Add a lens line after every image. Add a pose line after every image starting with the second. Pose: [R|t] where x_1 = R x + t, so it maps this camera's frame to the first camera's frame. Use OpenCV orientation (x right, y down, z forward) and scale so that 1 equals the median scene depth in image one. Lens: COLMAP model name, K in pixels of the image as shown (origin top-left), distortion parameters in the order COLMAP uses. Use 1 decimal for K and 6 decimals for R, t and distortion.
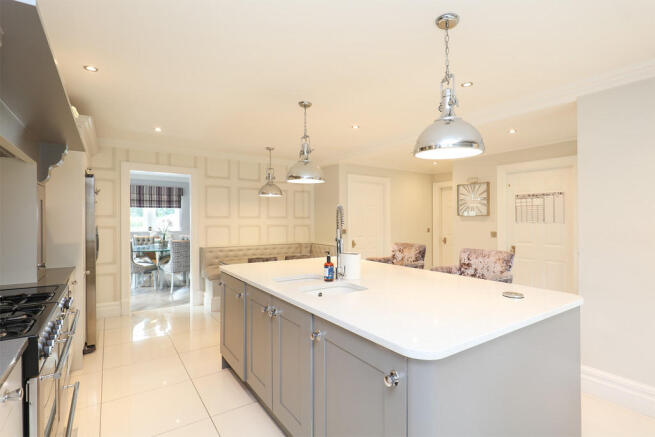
lens RADIAL K [[314.4, 0, 324.9], [0, 314.4, 219.7], [0, 0, 1]] dist [-0.030099, -0.000526]
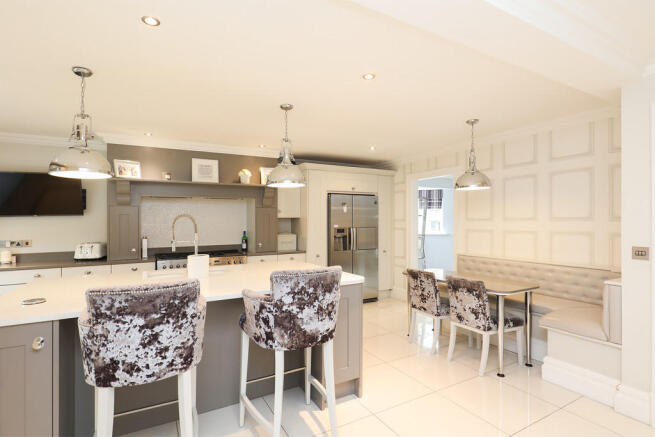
lens RADIAL K [[313.7, 0, 327.4], [0, 313.7, 218.0], [0, 0, 1]] dist [0.004417, 0.000143]
pose [[-0.133296, -0.009780, -0.991028, 0.513185], [0.015045, 0.999816, -0.011890, -0.008217], [0.990962, -0.016495, -0.133124, 0.736924]]
